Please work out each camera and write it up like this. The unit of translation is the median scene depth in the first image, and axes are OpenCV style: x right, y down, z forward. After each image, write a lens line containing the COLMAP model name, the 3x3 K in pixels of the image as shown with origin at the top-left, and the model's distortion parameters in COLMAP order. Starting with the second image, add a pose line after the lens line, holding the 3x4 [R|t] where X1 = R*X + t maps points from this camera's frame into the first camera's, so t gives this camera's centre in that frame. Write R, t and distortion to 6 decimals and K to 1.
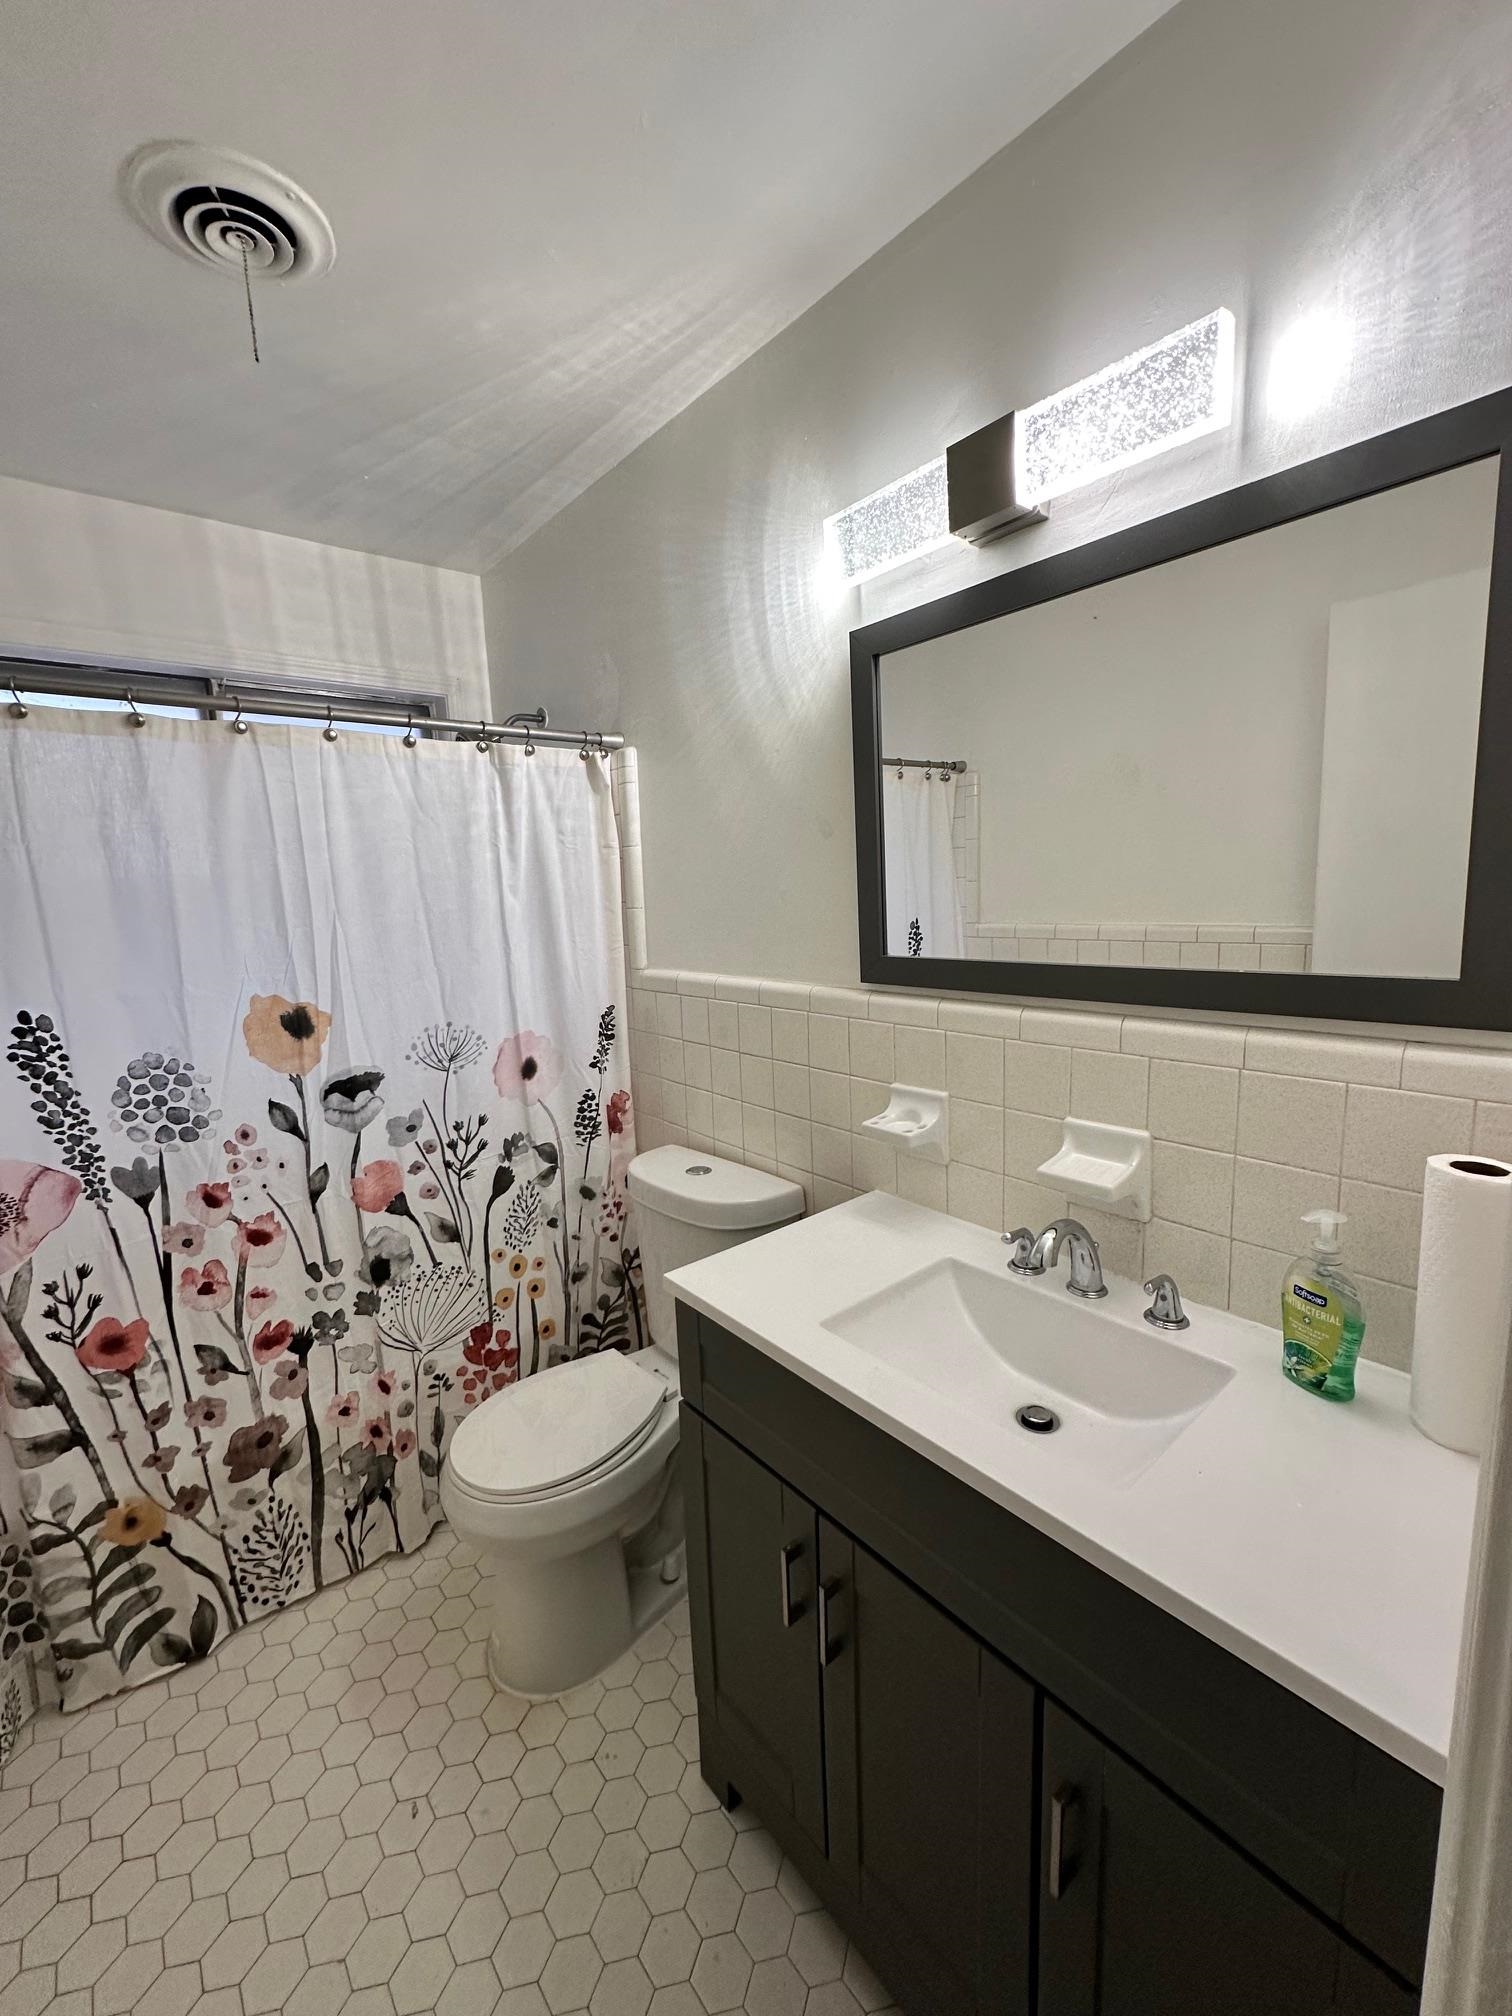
lens RADIAL K [[821.5, 0, 756.0], [0, 821.5, 1008.0], [0, 0, 1]] dist [0.000913, -0.000642]
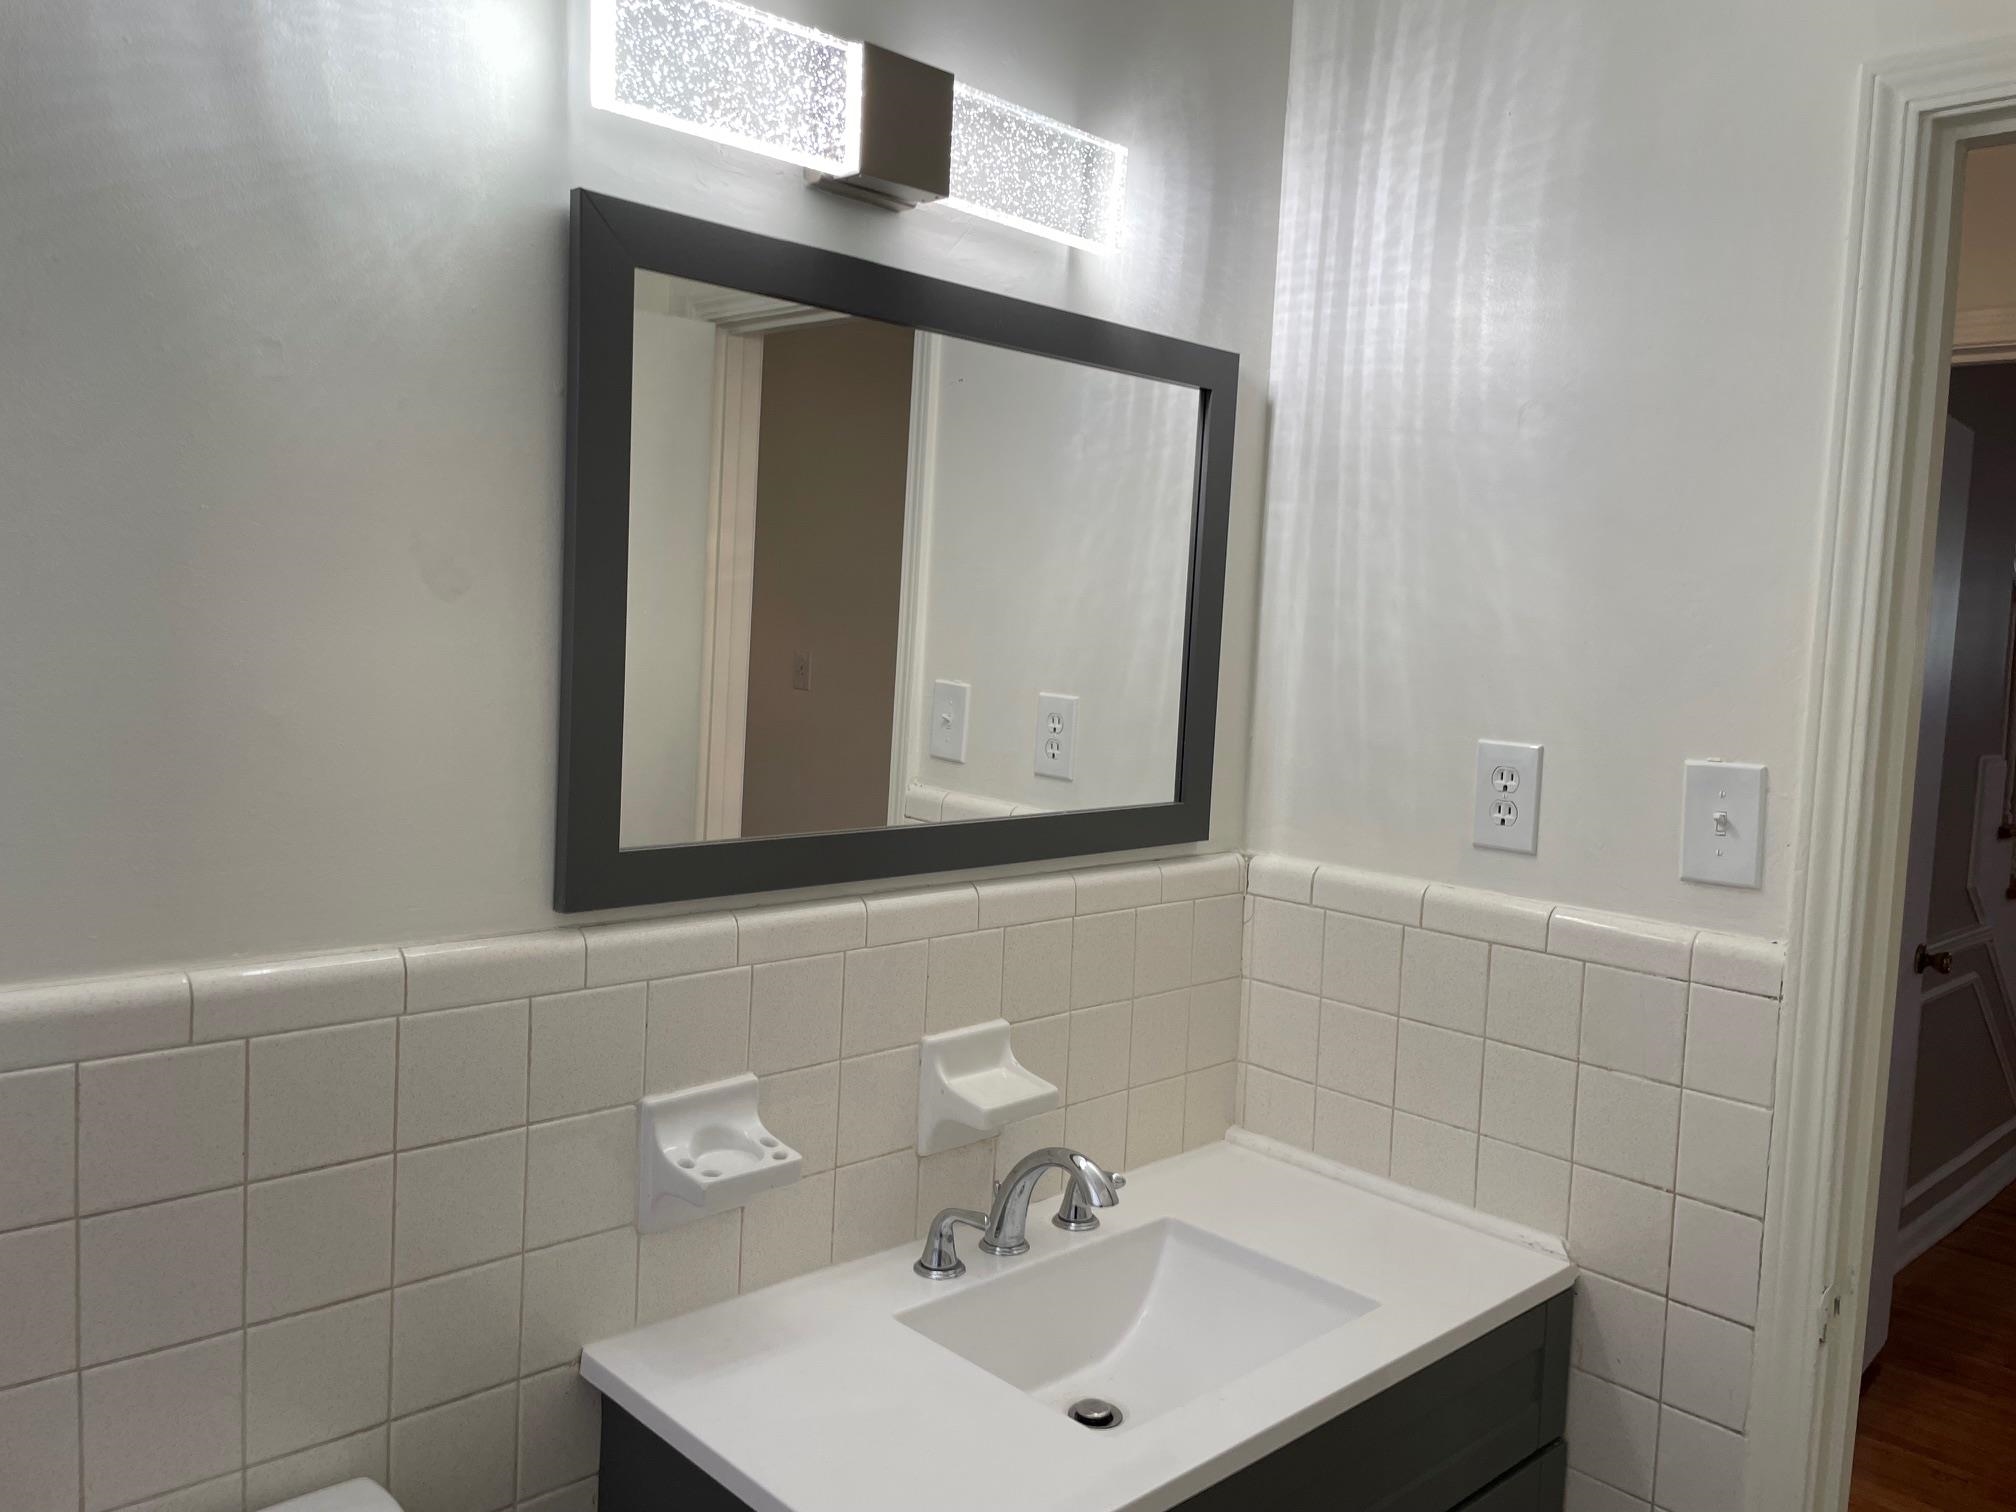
lens RADIAL K [[1531.3, 0, 988.6], [0, 1531.3, 754.0], [0, 0, 1]] dist [0.105468, -0.138719]
pose [[-0.081698, -0.034505, 0.996060, -0.917361], [0.114390, 0.992471, 0.043764, -0.158758], [-0.990071, 0.117515, -0.077136, 0.979620]]
